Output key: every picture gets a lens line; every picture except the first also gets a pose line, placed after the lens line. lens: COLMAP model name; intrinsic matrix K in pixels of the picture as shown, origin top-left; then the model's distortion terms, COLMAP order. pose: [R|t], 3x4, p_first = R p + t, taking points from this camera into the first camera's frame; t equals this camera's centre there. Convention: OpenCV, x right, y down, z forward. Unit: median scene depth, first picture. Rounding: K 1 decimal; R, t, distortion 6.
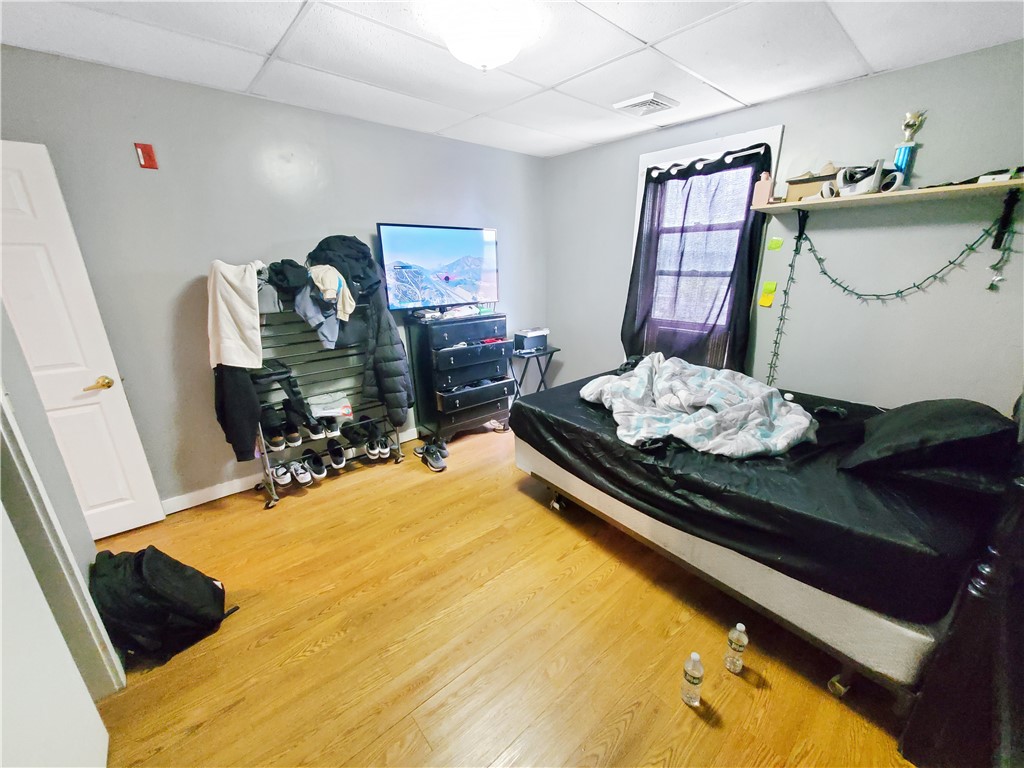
lens RADIAL K [[402.8, 0, 516.0], [0, 402.8, 387.0], [0, 0, 1]] dist [-0.001511, -0.000398]
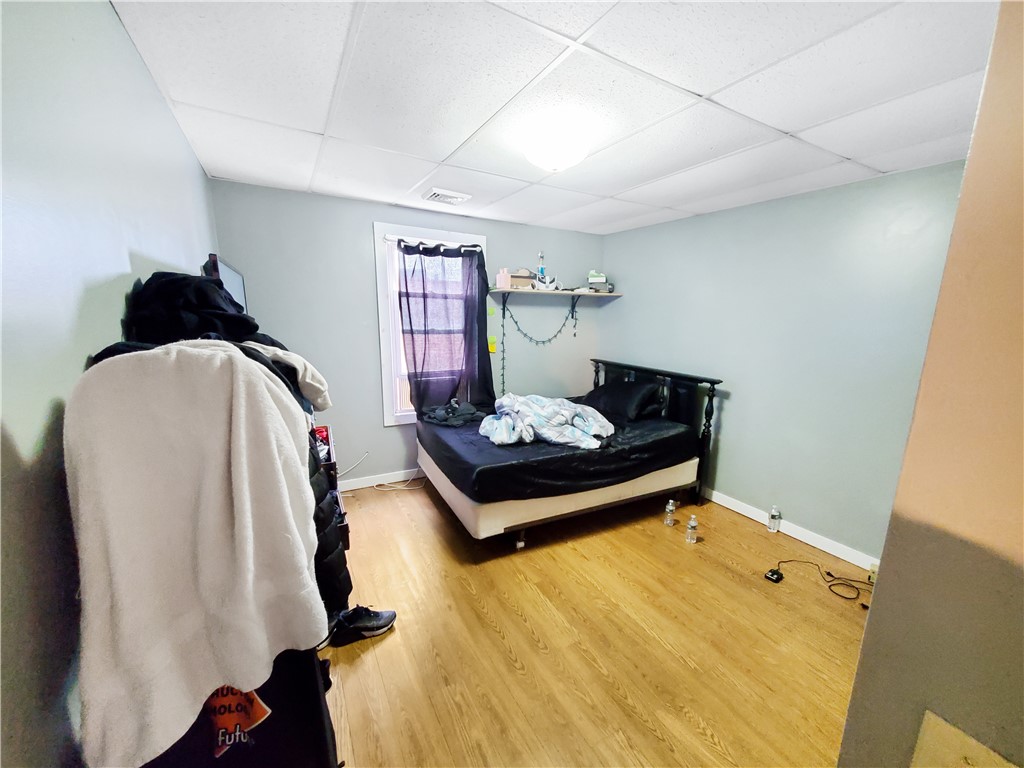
lens RADIAL K [[402.8, 0, 519.3], [0, 402.8, 390.9], [0, 0, 1]] dist [-0.001511, -0.000398]
pose [[0.206133, -0.172498, 0.963200, -0.880318], [0.270393, 0.956054, 0.113352, -0.228180], [-0.940424, 0.237077, 0.243717, 0.641148]]
